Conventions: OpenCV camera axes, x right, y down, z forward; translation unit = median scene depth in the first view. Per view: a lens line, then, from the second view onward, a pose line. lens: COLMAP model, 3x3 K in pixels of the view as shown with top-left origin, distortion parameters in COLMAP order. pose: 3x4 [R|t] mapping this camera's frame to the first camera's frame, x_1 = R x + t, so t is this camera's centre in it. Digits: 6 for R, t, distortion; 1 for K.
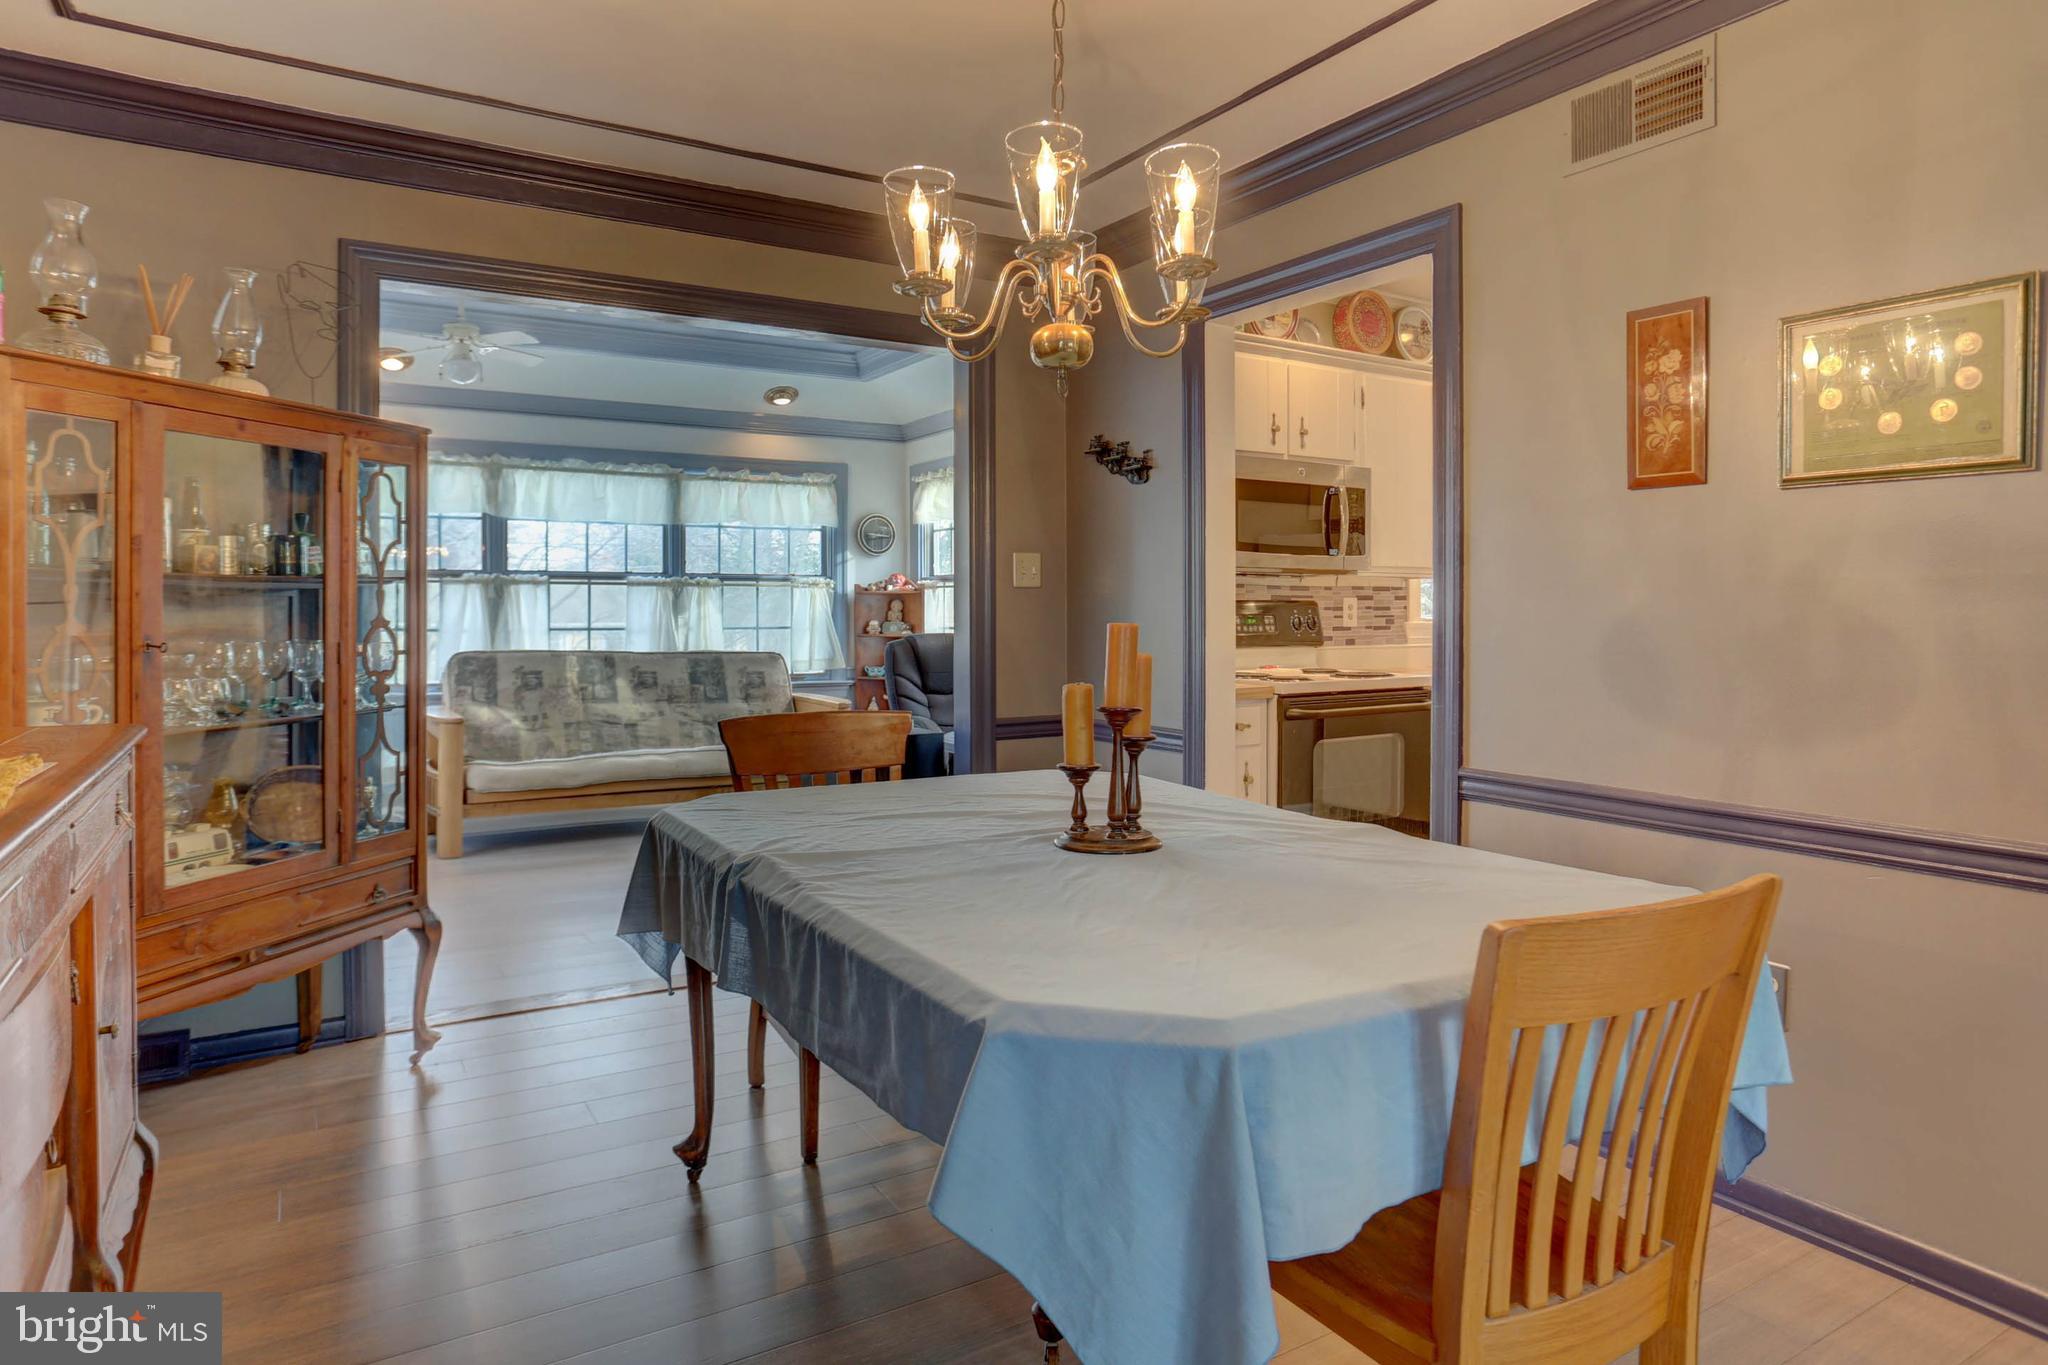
lens RADIAL K [[1181.1, 0, 1024.9], [0, 1181.1, 619.4], [0, 0, 1]] dist [-0.075221, 0.042134]
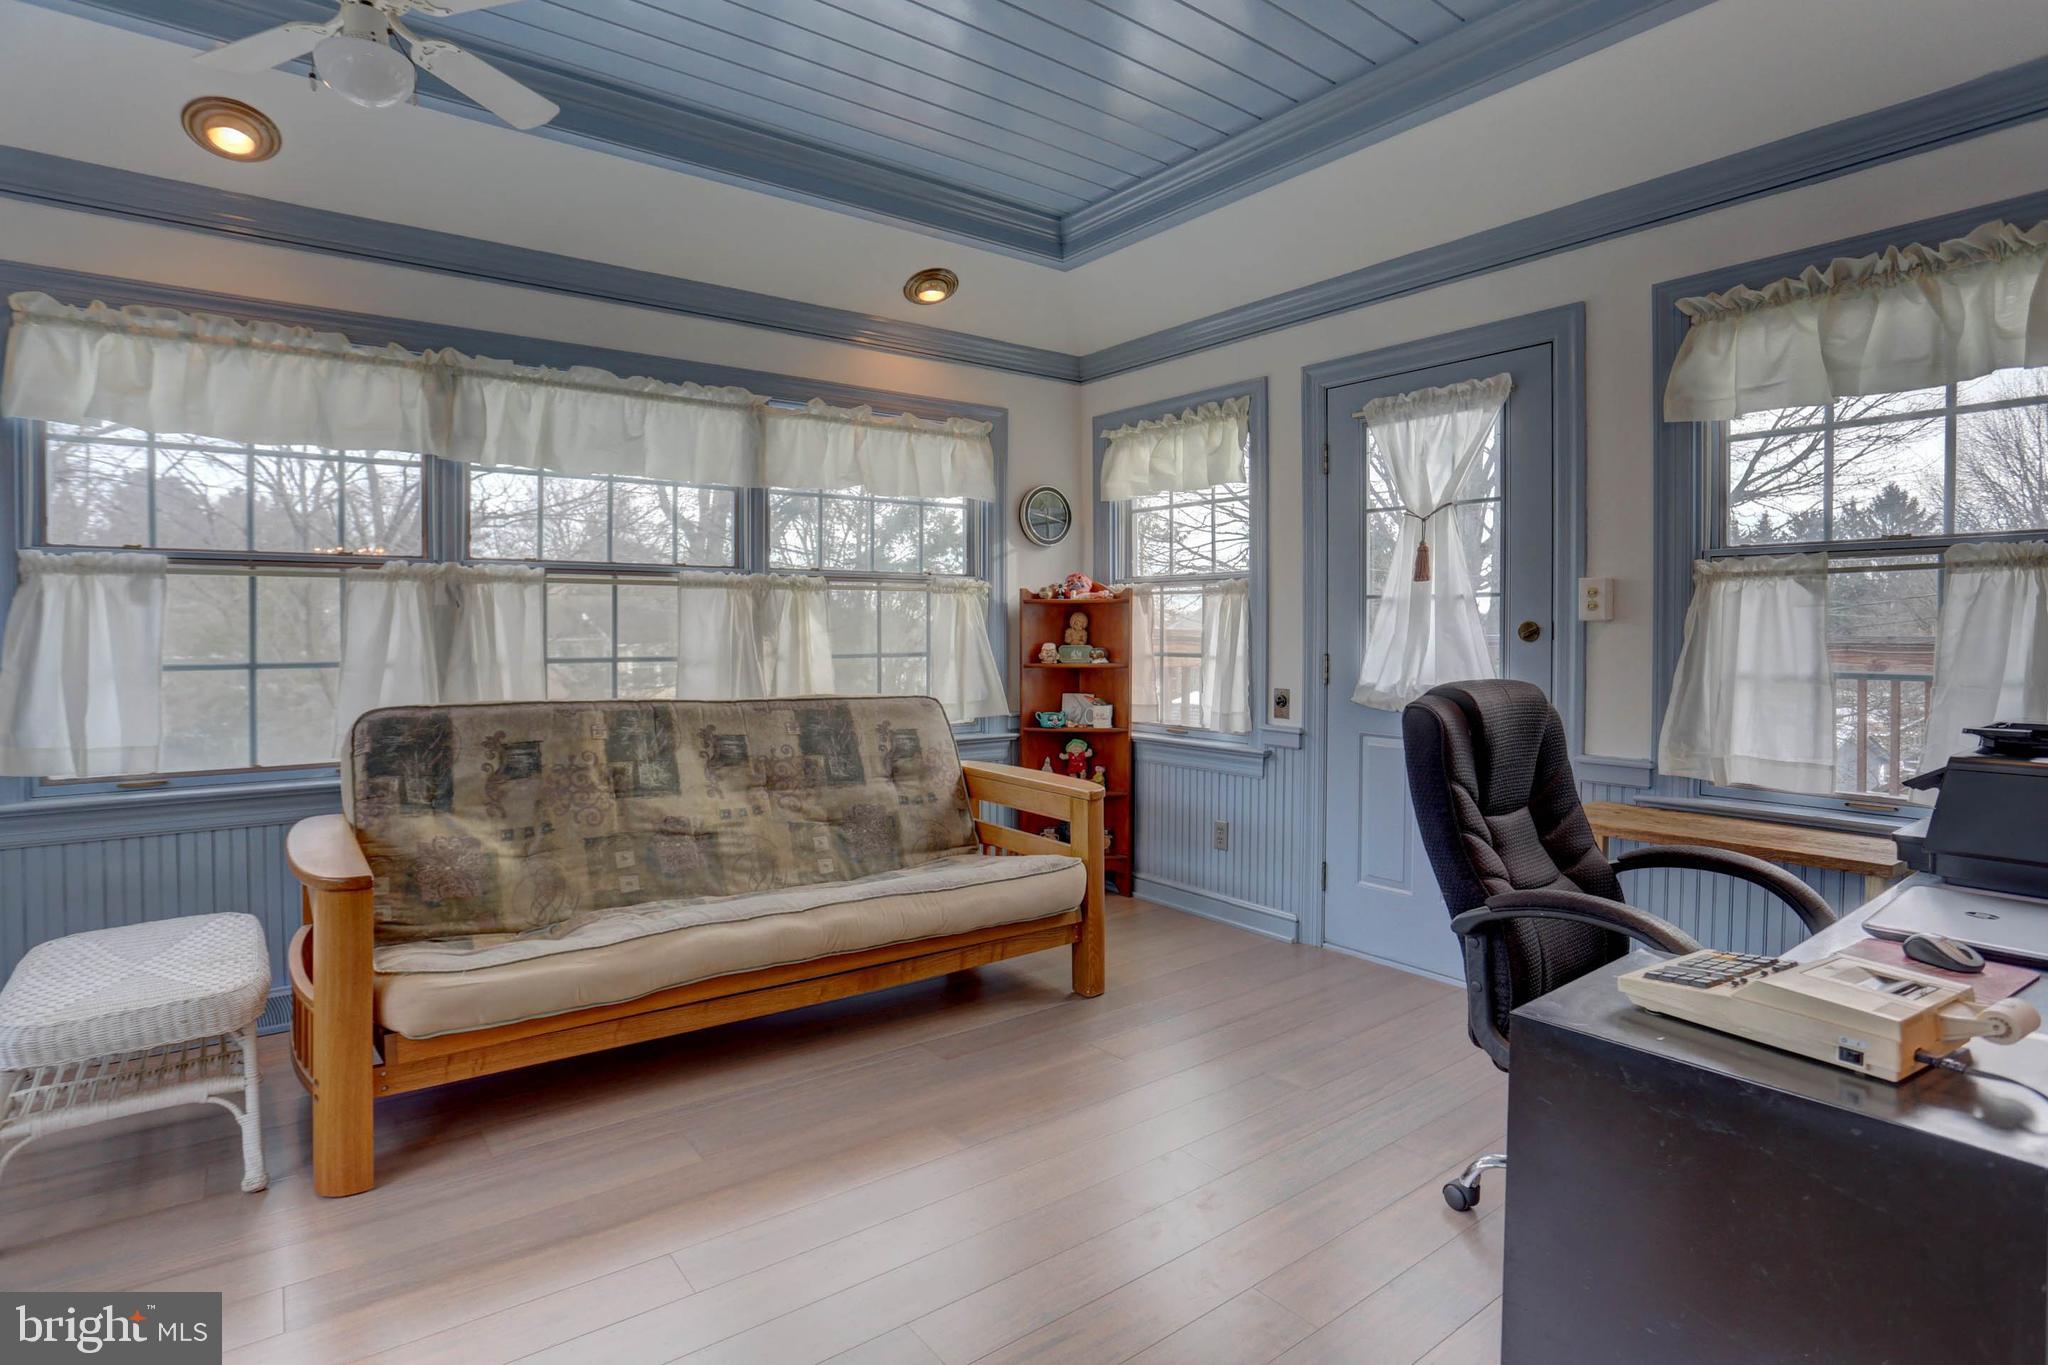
lens RADIAL K [[1033.9, 0, 1067.0], [0, 1033.9, 641.9], [0, 0, 1]] dist [-0.069379, 0.024833]
pose [[0.992435, -0.000578, 0.122766, -0.227051], [-0.000466, 0.999964, 0.008476, -0.005654], [-0.122767, -0.008469, 0.992399, 0.499542]]
